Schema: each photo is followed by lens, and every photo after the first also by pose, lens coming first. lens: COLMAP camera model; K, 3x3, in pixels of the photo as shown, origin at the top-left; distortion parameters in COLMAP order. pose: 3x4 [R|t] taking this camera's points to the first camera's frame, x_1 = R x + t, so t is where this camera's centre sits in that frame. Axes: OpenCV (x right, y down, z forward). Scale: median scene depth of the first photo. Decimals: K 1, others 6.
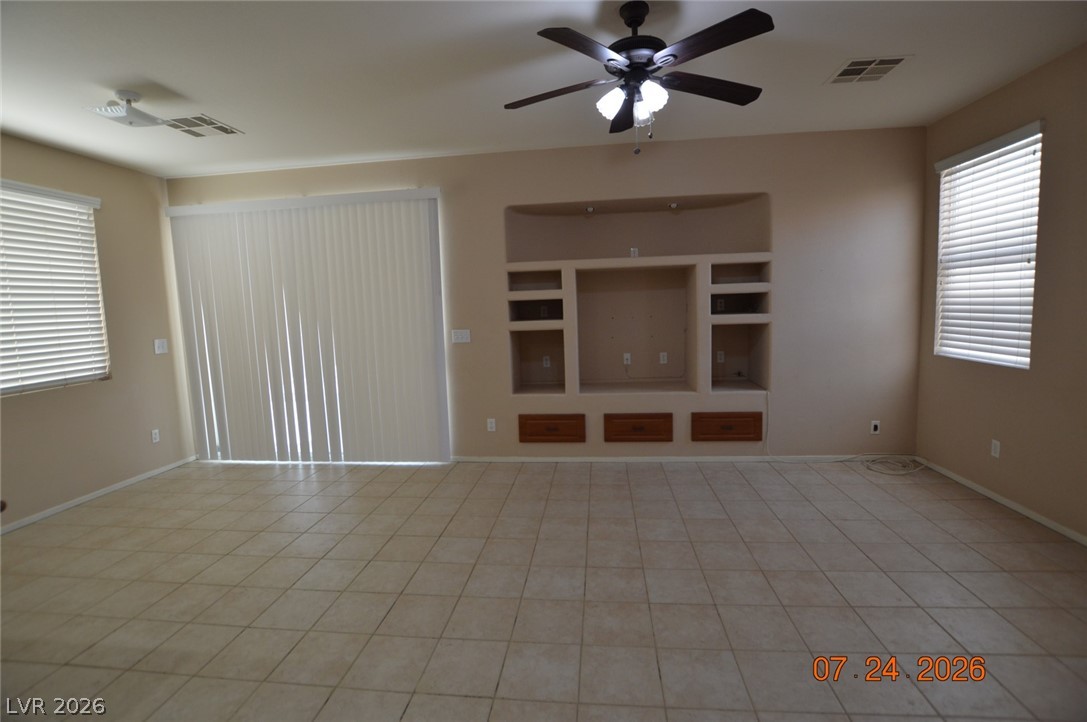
lens RADIAL K [[481.1, 0, 549.1], [0, 481.1, 354.8], [0, 0, 1]] dist [-0.015033, -0.014082]
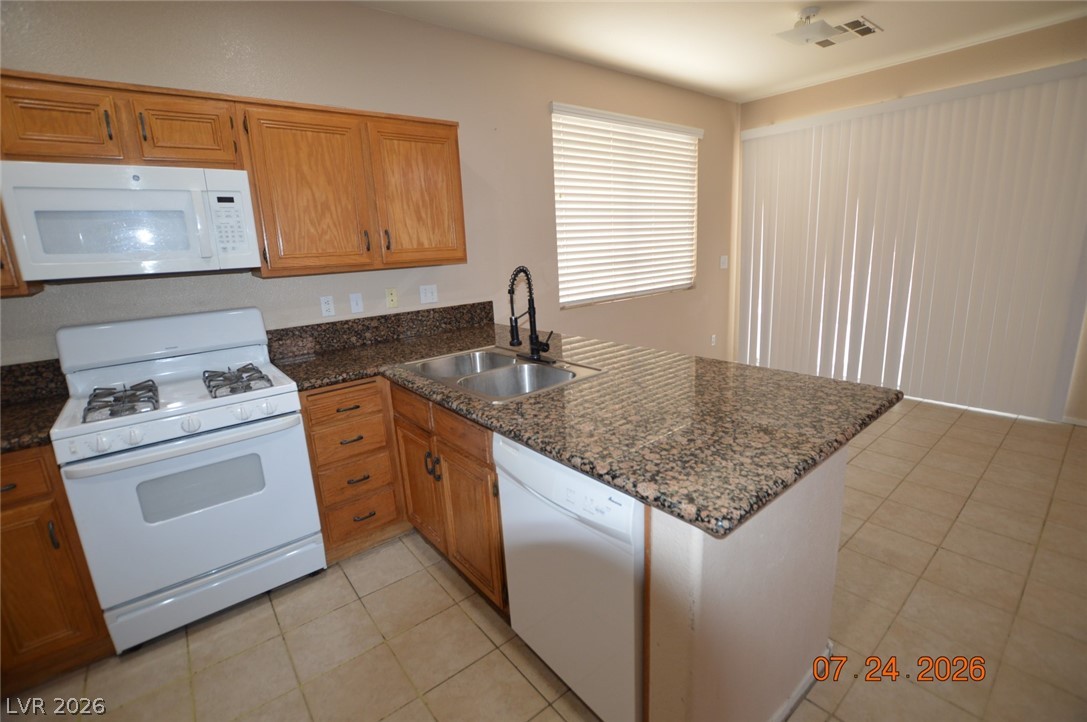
lens RADIAL K [[481.1, 0, 549.1], [0, 481.1, 354.8], [0, 0, 1]] dist [-0.015033, -0.014082]
pose [[0.708490, 0.157827, -0.687846, -0.302295], [-0.047860, 0.983173, 0.176295, 0.018363], [0.704096, -0.091983, 0.704122, -0.128009]]
